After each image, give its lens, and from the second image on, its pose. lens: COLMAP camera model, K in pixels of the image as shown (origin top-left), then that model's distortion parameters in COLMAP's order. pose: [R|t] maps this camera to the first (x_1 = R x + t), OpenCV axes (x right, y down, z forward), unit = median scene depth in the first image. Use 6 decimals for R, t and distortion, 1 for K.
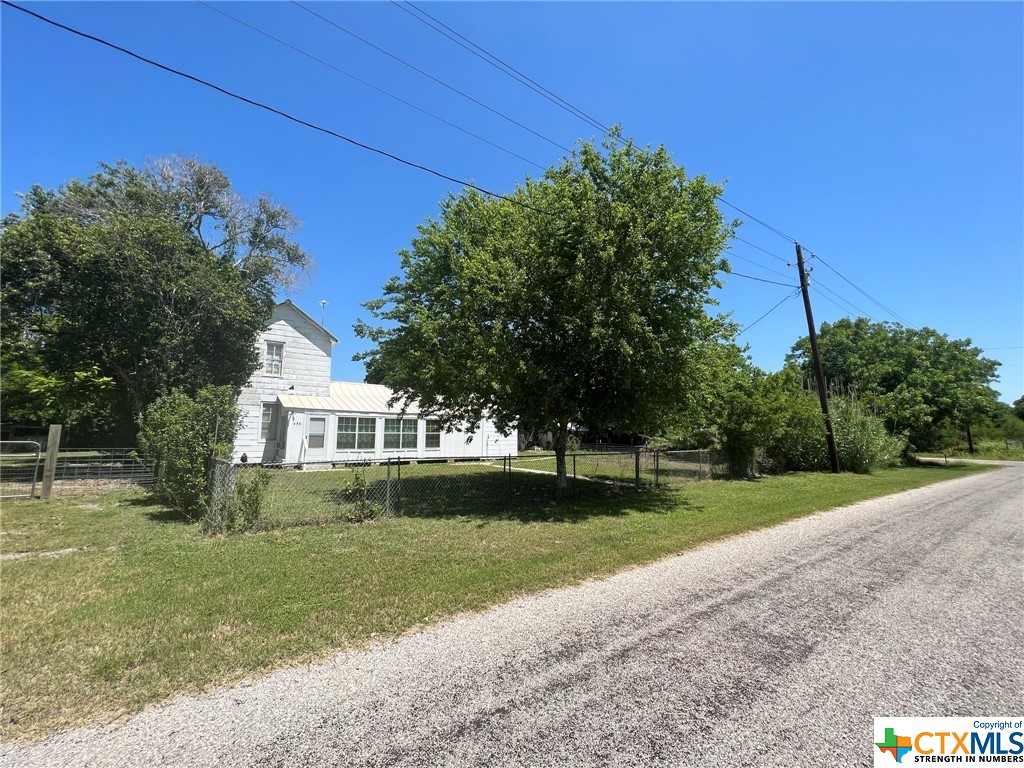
lens RADIAL K [[411.5, 0, 509.8], [0, 411.5, 383.3], [0, 0, 1]] dist [-0.000704, 0.000968]
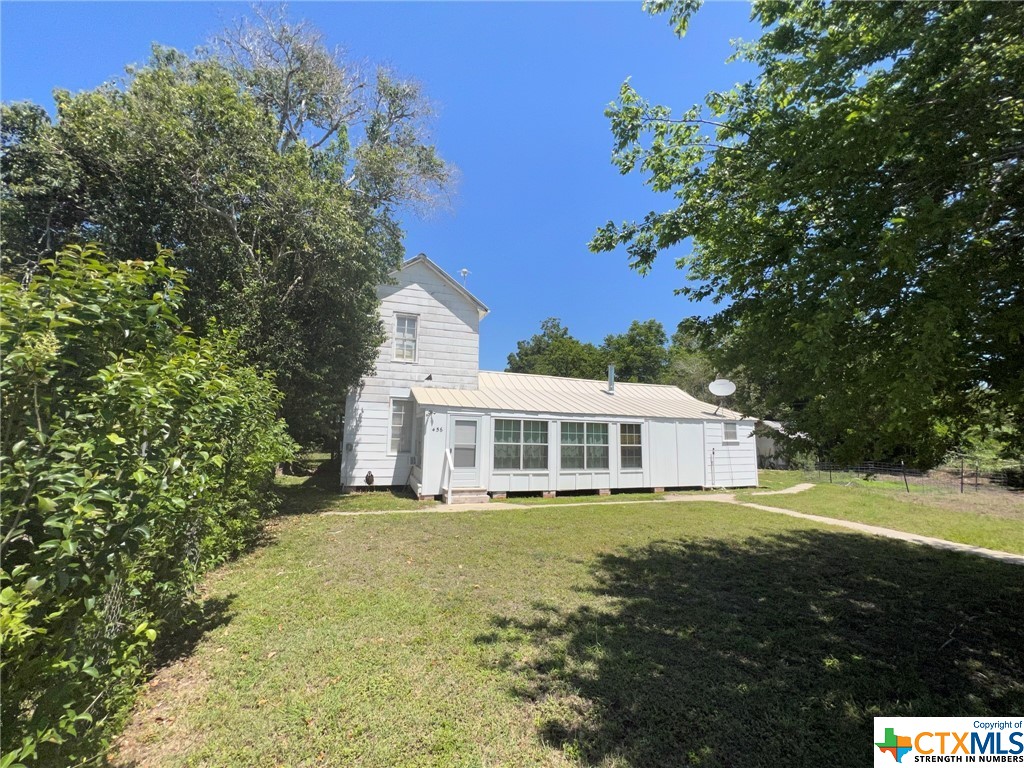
lens RADIAL K [[411.5, 0, 513.6], [0, 411.5, 384.7], [0, 0, 1]] dist [-0.000704, 0.000968]
pose [[0.958086, -0.025686, -0.285328, -0.197583], [0.022042, 0.999629, -0.015974, 0.037616], [0.285632, 0.009015, 0.958297, 0.379304]]
